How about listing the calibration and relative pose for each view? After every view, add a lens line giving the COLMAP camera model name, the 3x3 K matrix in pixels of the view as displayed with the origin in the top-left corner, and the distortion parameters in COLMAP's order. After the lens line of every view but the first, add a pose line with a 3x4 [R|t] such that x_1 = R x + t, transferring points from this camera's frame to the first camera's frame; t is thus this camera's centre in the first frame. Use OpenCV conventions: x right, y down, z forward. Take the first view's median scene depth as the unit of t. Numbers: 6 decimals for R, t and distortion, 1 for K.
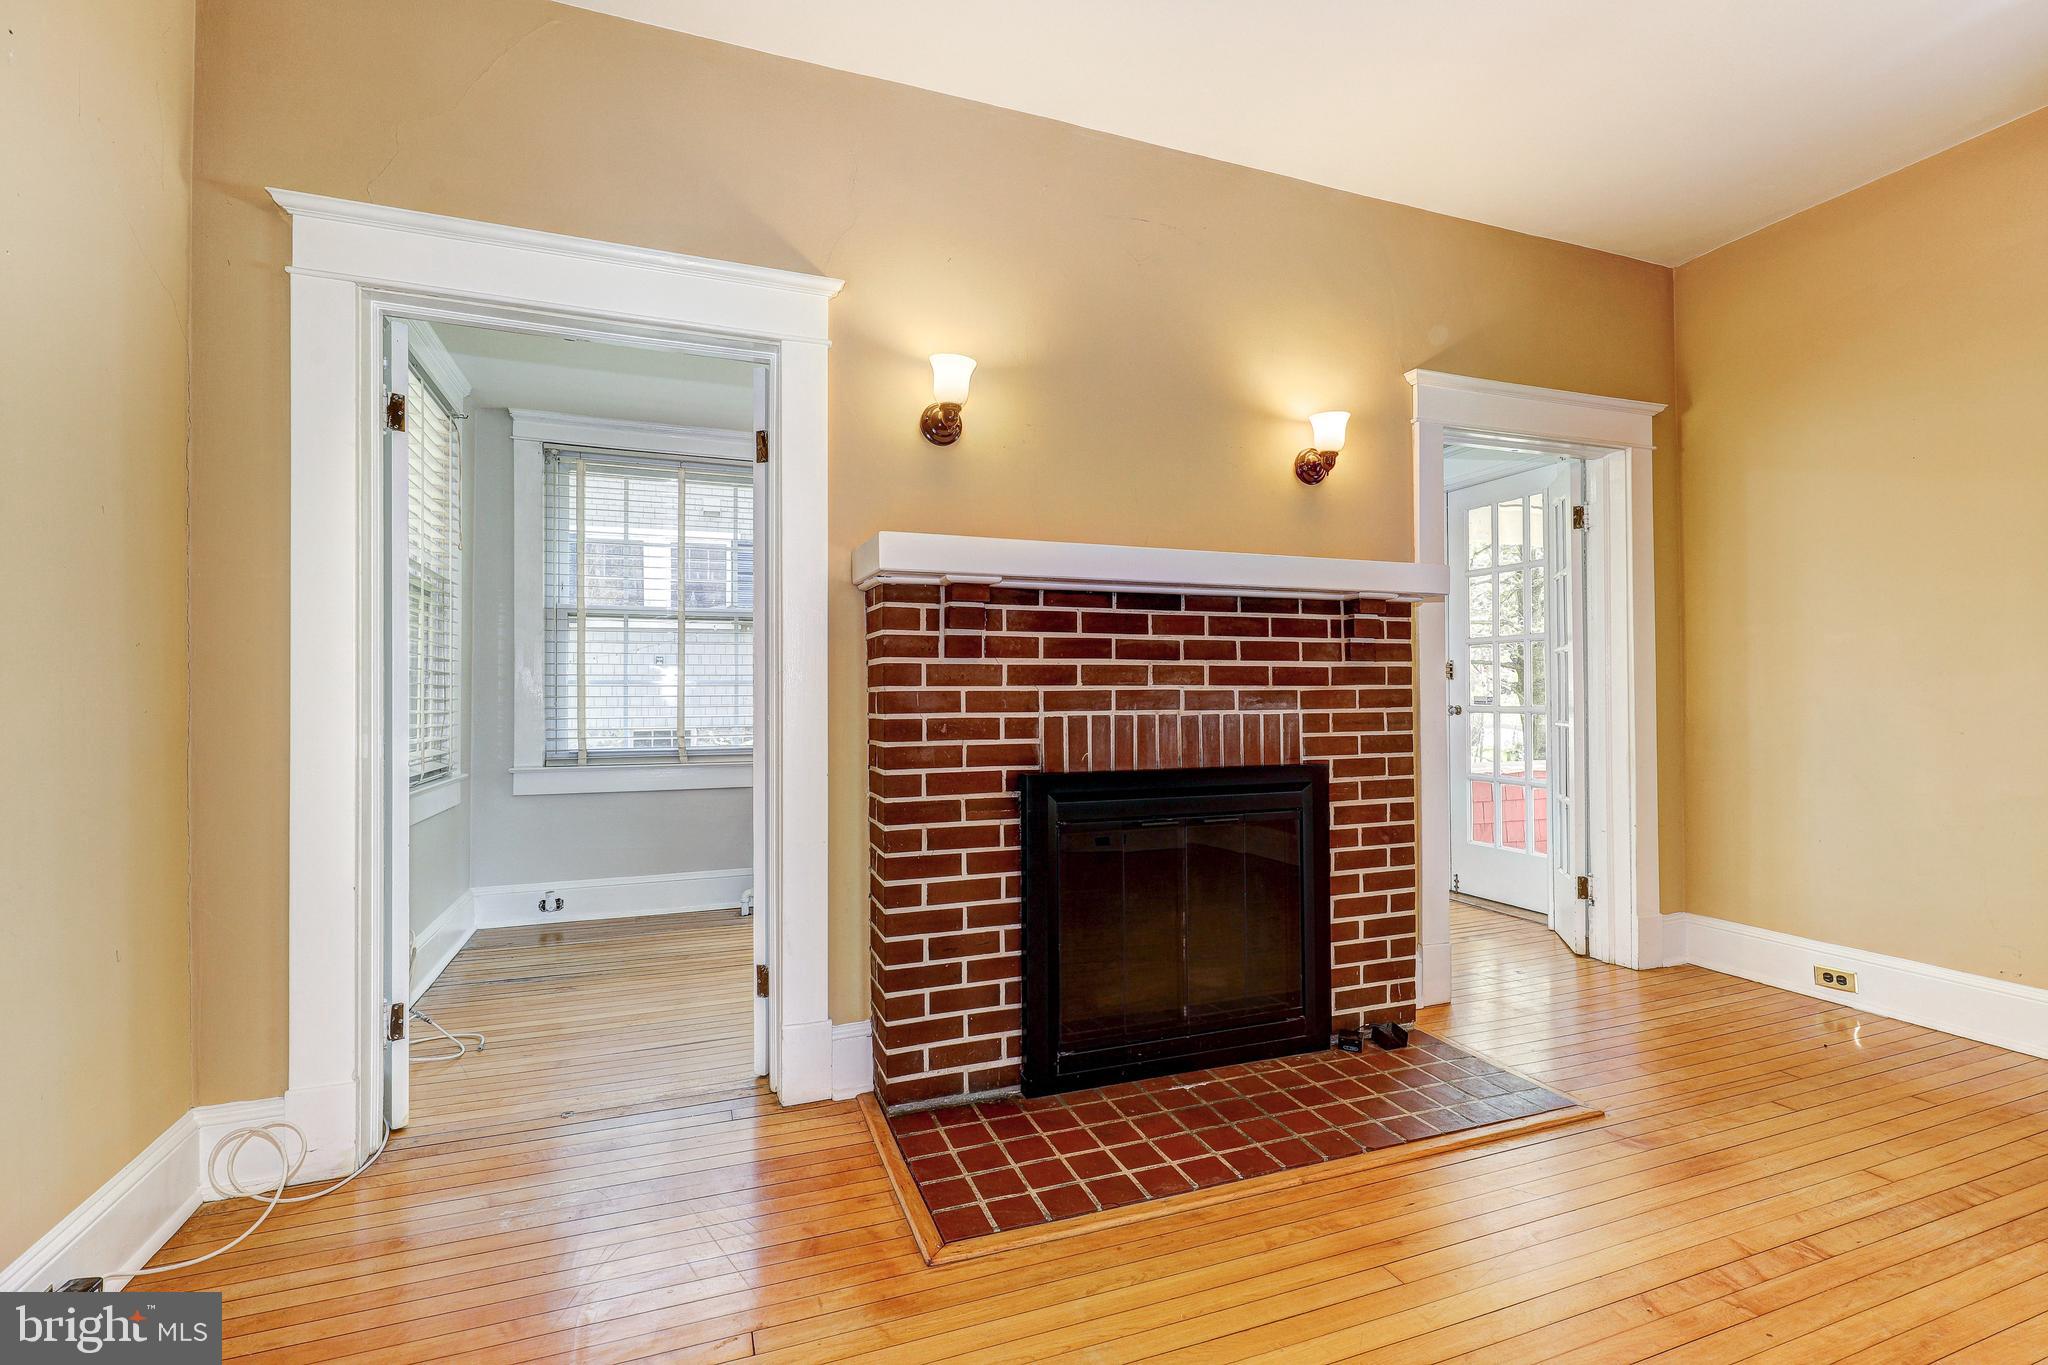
lens RADIAL K [[924.8, 0, 1030.0], [0, 924.8, 684.8], [0, 0, 1]] dist [0.000244, 0.000203]
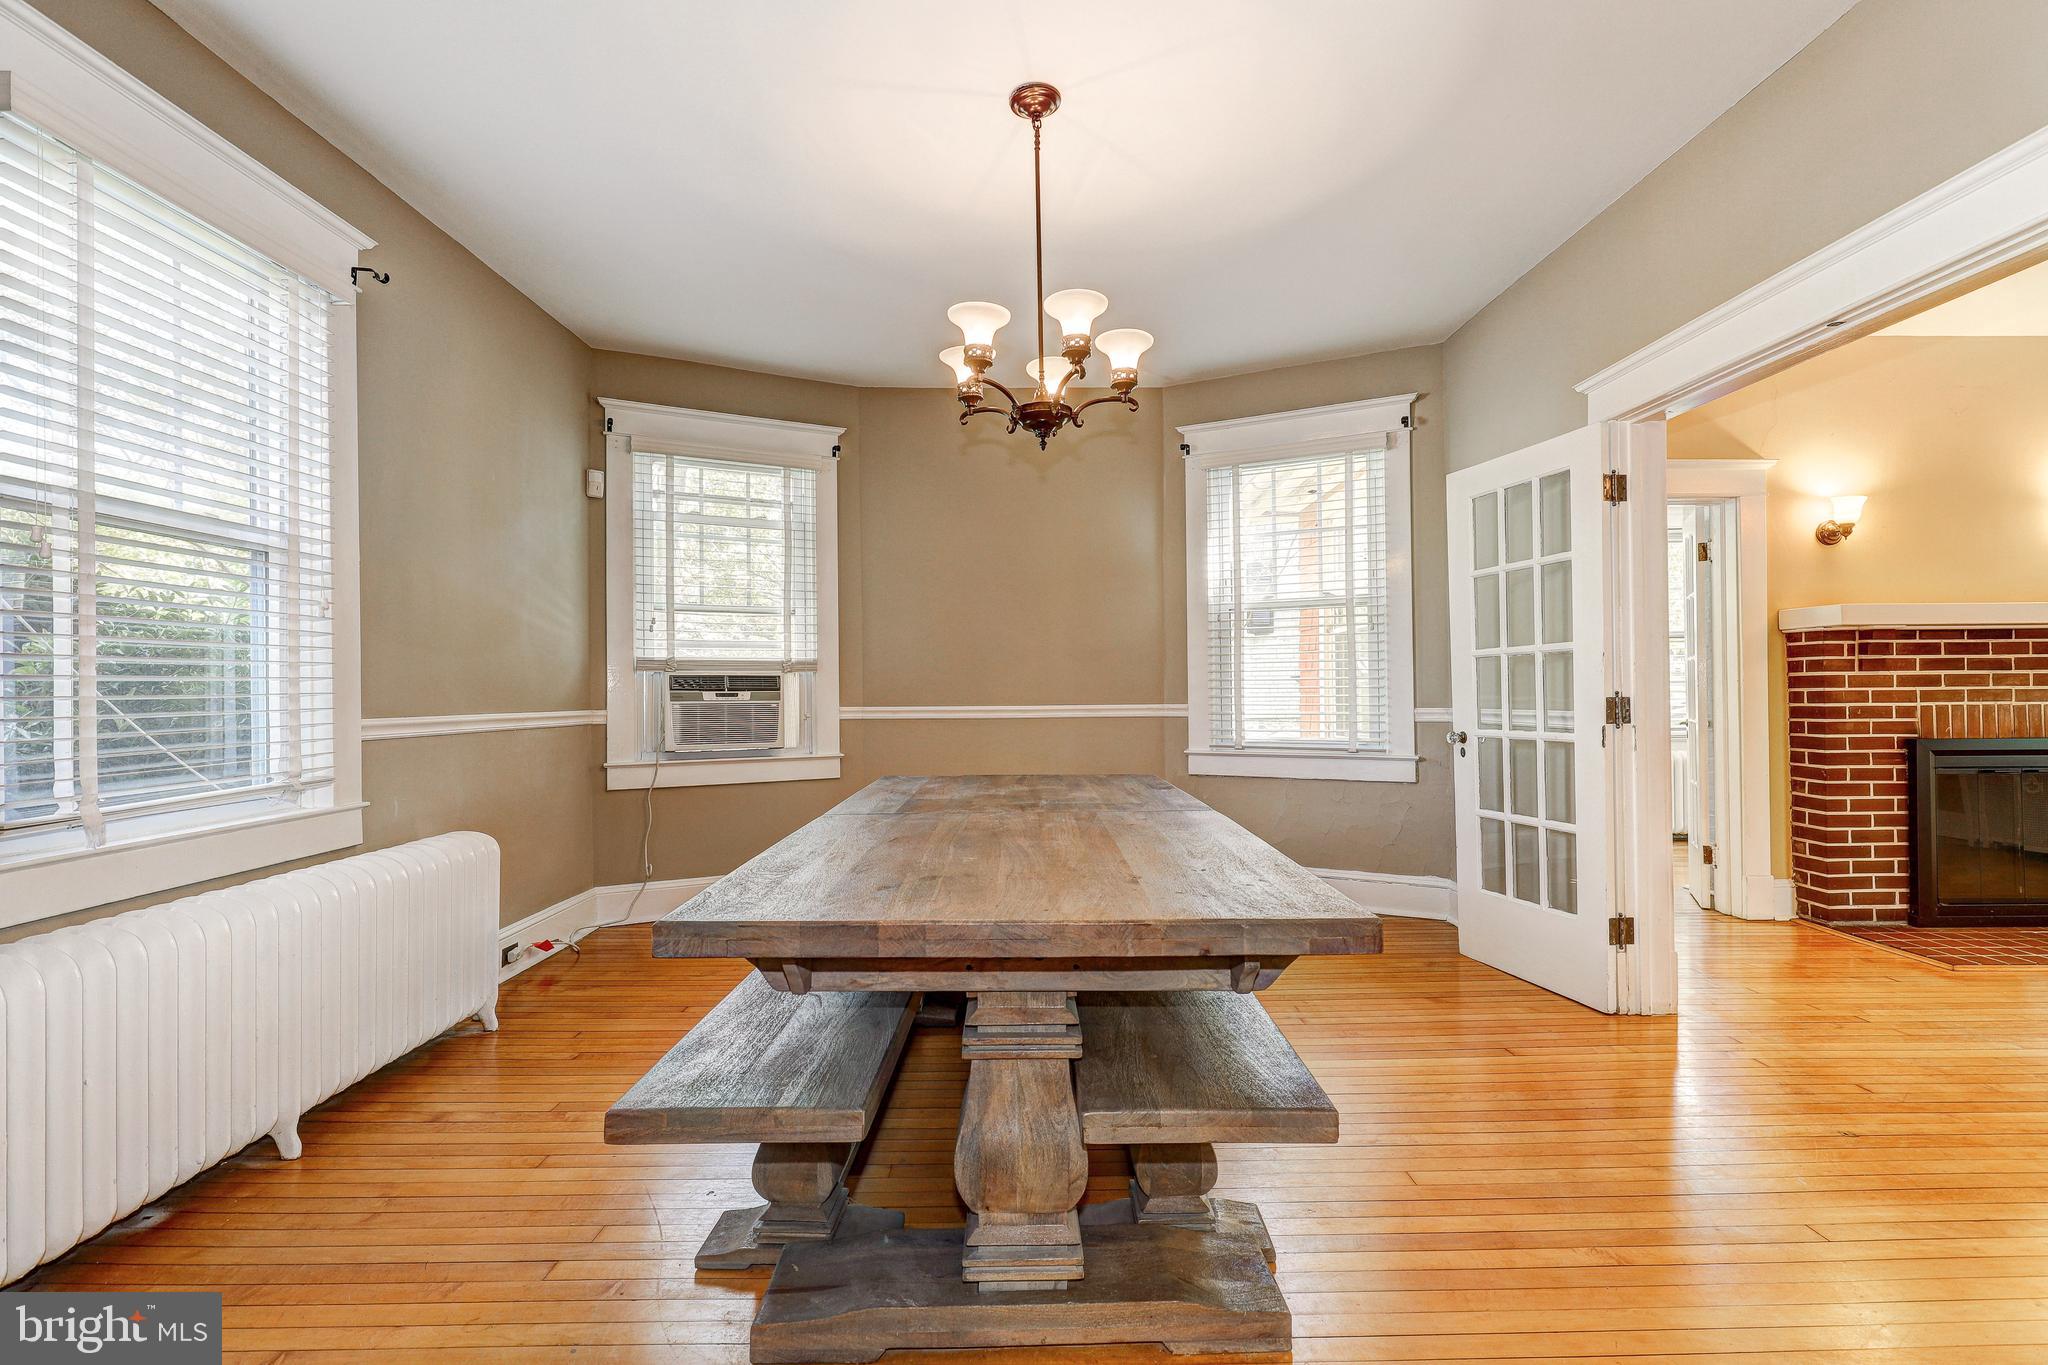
lens RADIAL K [[924.8, 0, 1003.6], [0, 924.8, 687.1], [0, 0, 1]] dist [0.000244, 0.000203]
pose [[0.936228, -0.006039, -0.351341, -0.909670], [0.007728, 0.999964, 0.003405, -0.016487], [0.351307, -0.005903, 0.936242, -1.108468]]
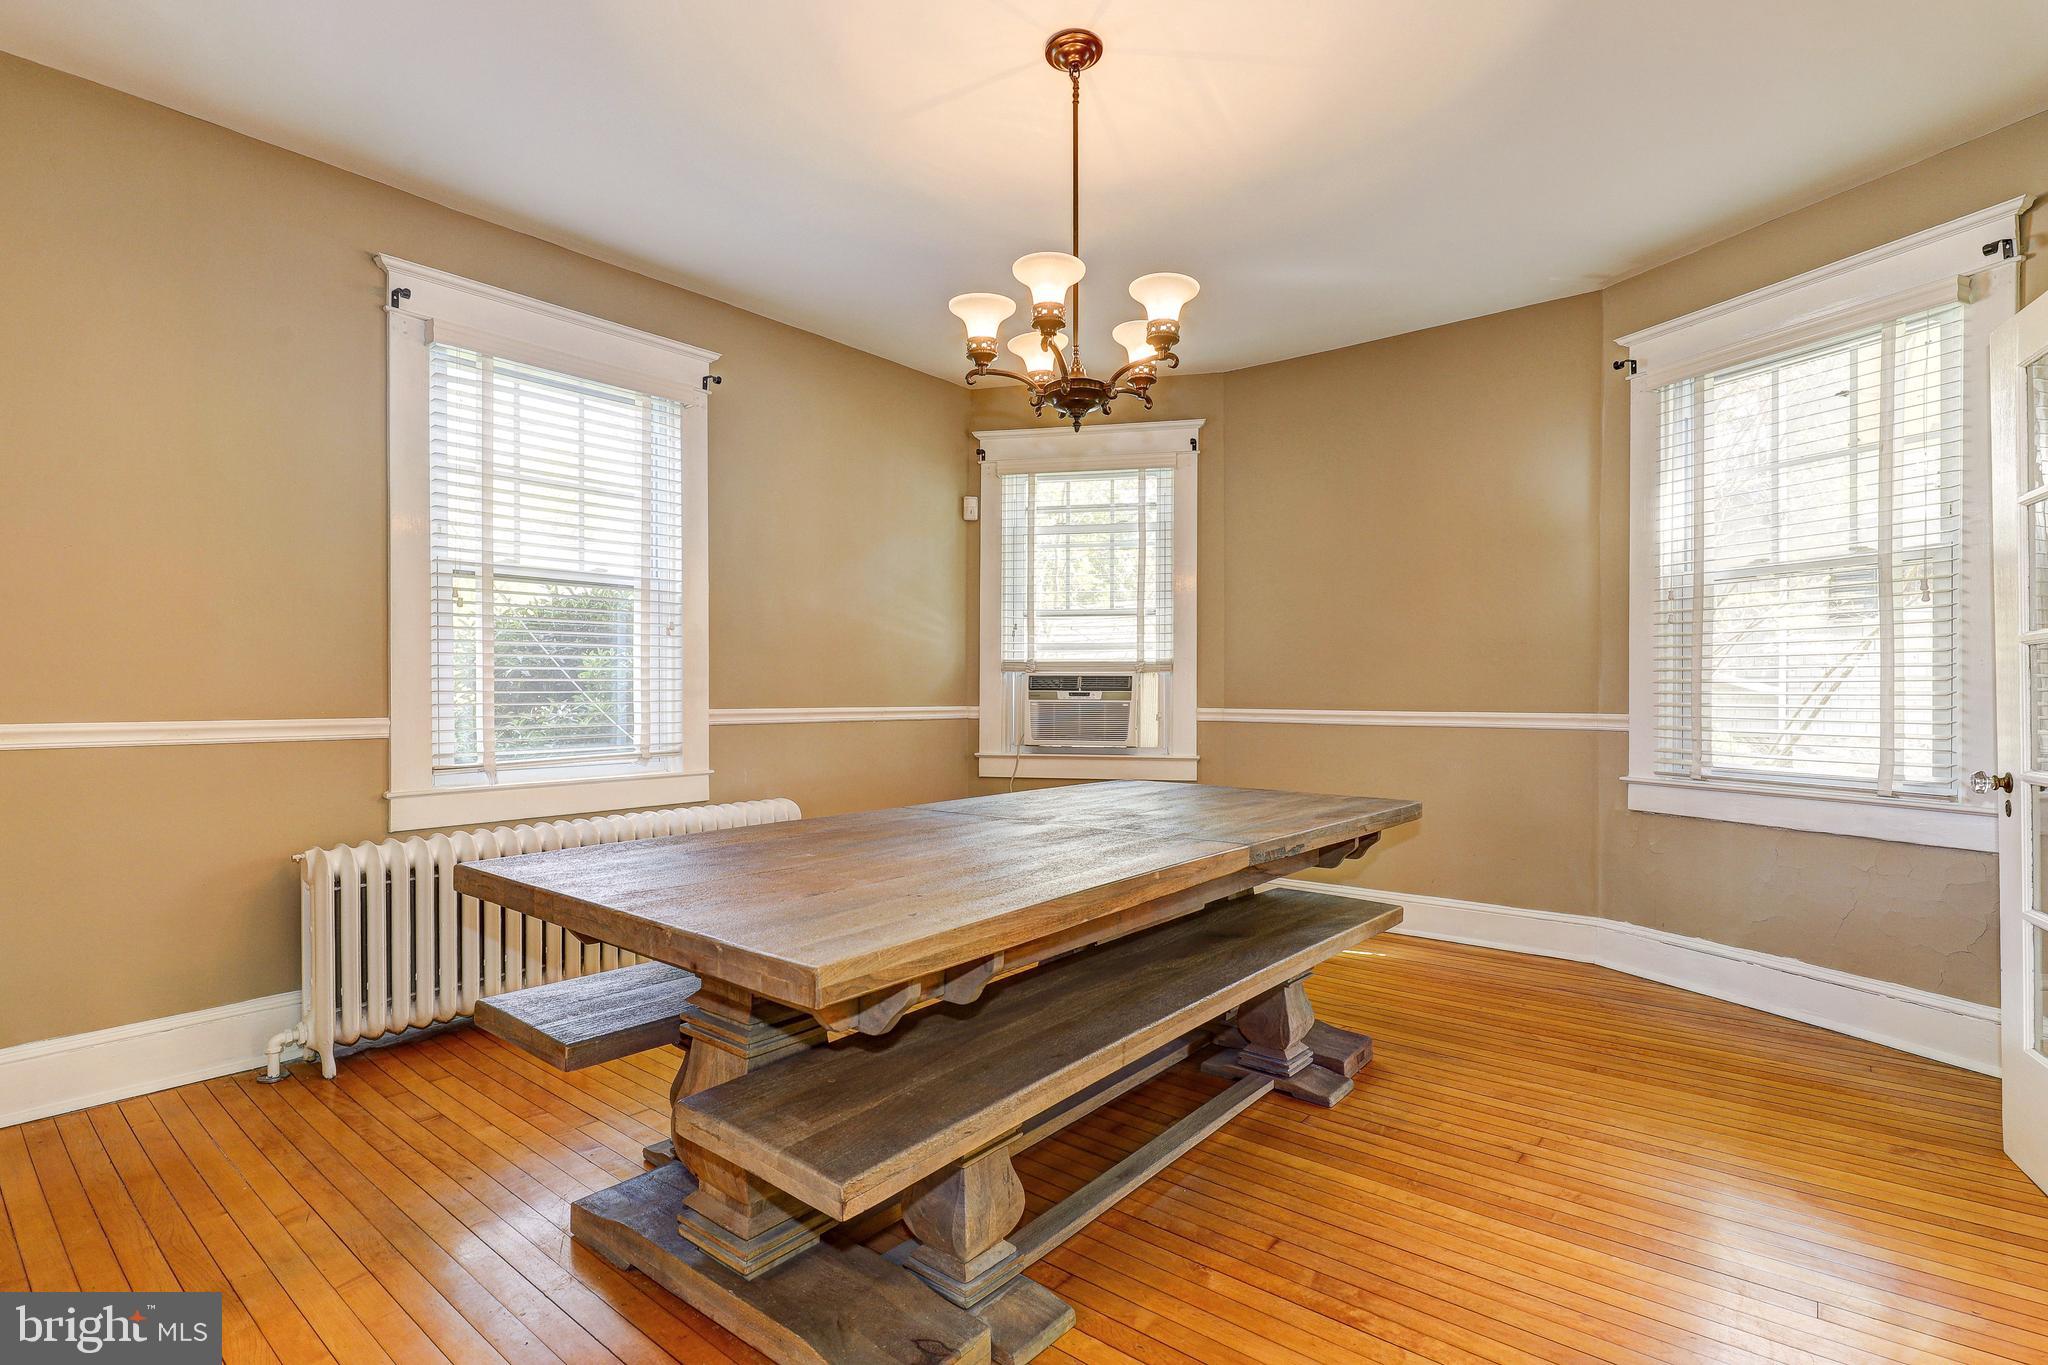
lens RADIAL K [[924.8, 0, 1018.1], [0, 924.8, 702.5], [0, 0, 1]] dist [0.000244, 0.000203]
pose [[0.511485, 0.014657, -0.859167, -0.488583], [0.002349, 0.999827, 0.018455, -0.017836], [0.859289, -0.011457, 0.511362, -0.705569]]
